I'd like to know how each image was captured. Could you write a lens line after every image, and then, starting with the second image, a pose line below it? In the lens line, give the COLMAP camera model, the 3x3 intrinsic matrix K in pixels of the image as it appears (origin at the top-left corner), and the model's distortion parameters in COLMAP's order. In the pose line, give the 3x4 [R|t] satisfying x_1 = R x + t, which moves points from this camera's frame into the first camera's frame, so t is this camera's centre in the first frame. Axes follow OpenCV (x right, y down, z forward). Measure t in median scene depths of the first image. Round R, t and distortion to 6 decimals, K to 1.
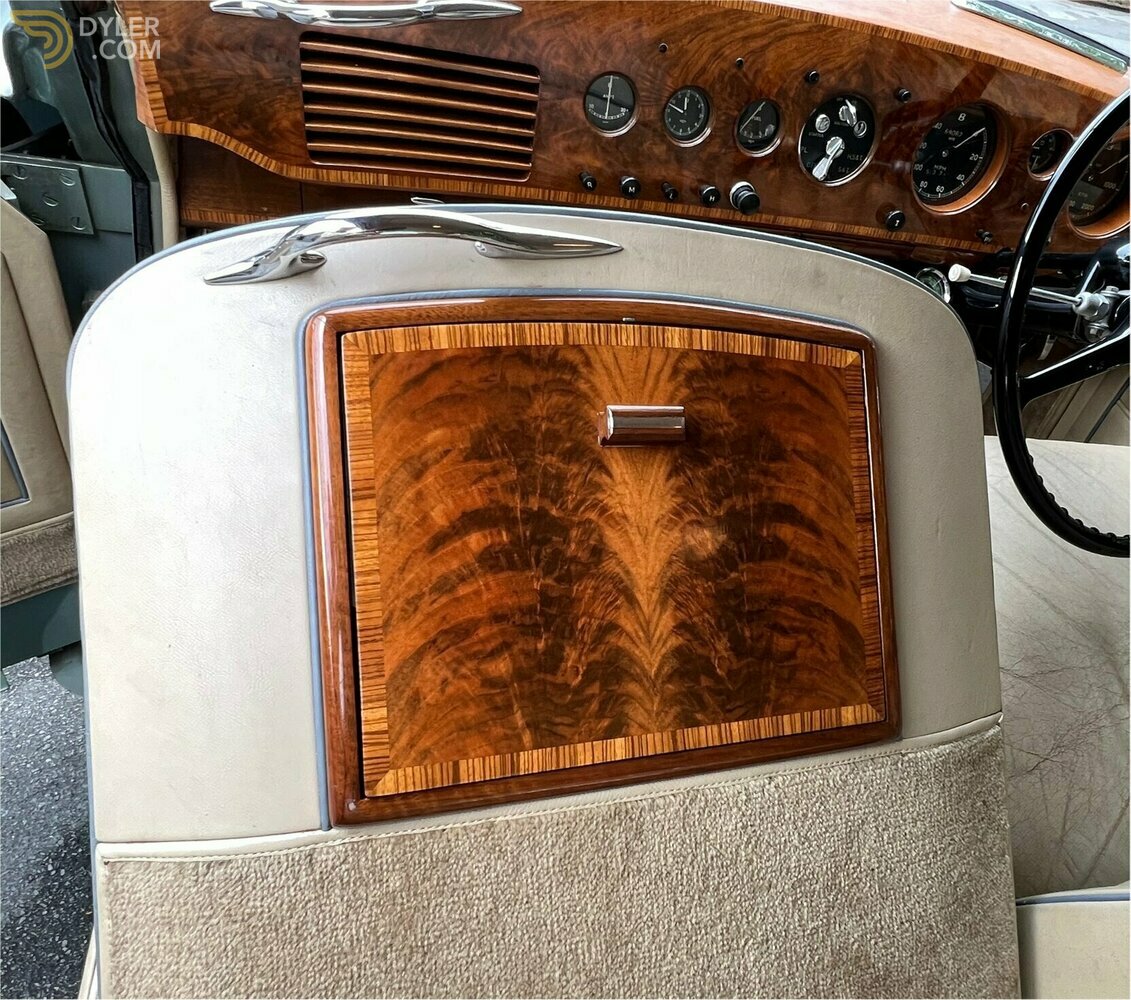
lens RADIAL K [[967.0, 0, 564.4], [0, 967.0, 499.3], [0, 0, 1]] dist [-0.016664, -0.008232]
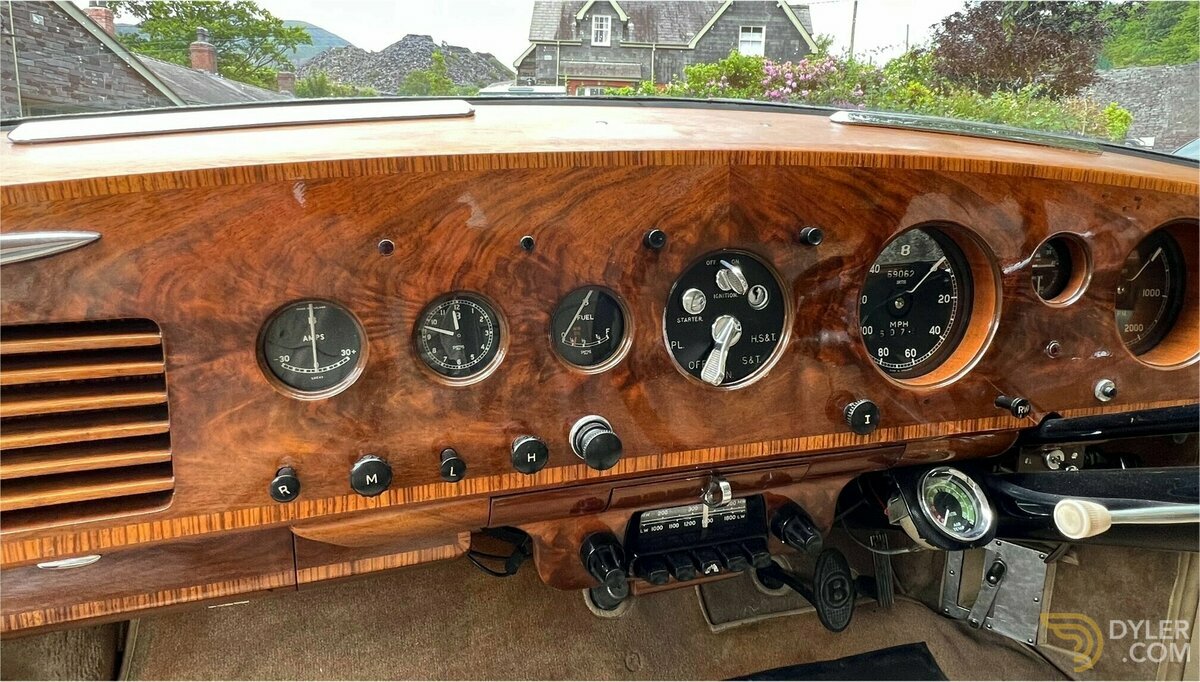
lens RADIAL K [[848.3, 0, 601.0], [0, 848.3, 339.9], [0, 0, 1]] dist [-0.012726, 0.000329]
pose [[0.977230, -0.212181, -0.000356, 0.209624], [0.196685, 0.906489, -0.373621, -0.176167], [0.079598, 0.365044, 0.927581, 0.501635]]
